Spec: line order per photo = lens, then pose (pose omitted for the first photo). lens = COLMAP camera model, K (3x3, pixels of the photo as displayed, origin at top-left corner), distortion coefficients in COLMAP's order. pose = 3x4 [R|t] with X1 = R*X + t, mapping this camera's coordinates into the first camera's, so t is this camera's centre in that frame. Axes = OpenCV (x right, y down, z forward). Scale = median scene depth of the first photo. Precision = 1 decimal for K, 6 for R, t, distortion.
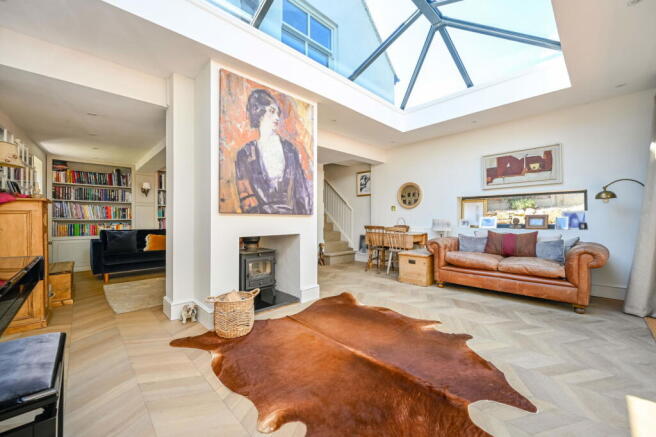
lens RADIAL K [[261.2, 0, 331.6], [0, 261.2, 218.6], [0, 0, 1]] dist [-0.002664, -0.000142]
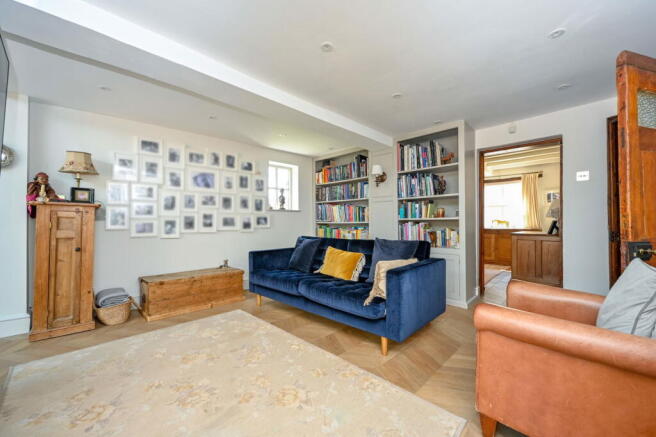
lens RADIAL K [[261.2, 0, 330.9], [0, 261.2, 218.4], [0, 0, 1]] dist [-0.002664, -0.000142]
pose [[0.038040, -0.014690, -0.999168, -0.121442], [0.005556, 0.999880, -0.014489, 0.003487], [0.999261, -0.005000, 0.038117, 1.472660]]
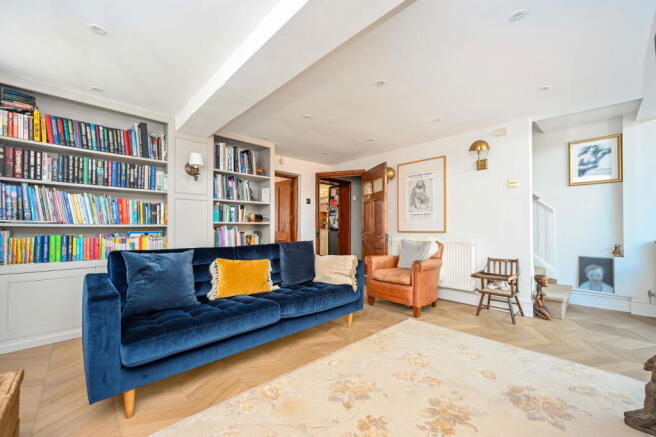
lens RADIAL K [[261.2, 0, 327.3], [0, 261.2, 227.2], [0, 0, 1]] dist [-0.002664, -0.000142]
pose [[0.999936, 0.003376, -0.010809, -0.766540], [-0.003404, 0.999991, -0.002644, 0.011045], [0.010799, 0.002680, 0.999938, 0.844589]]
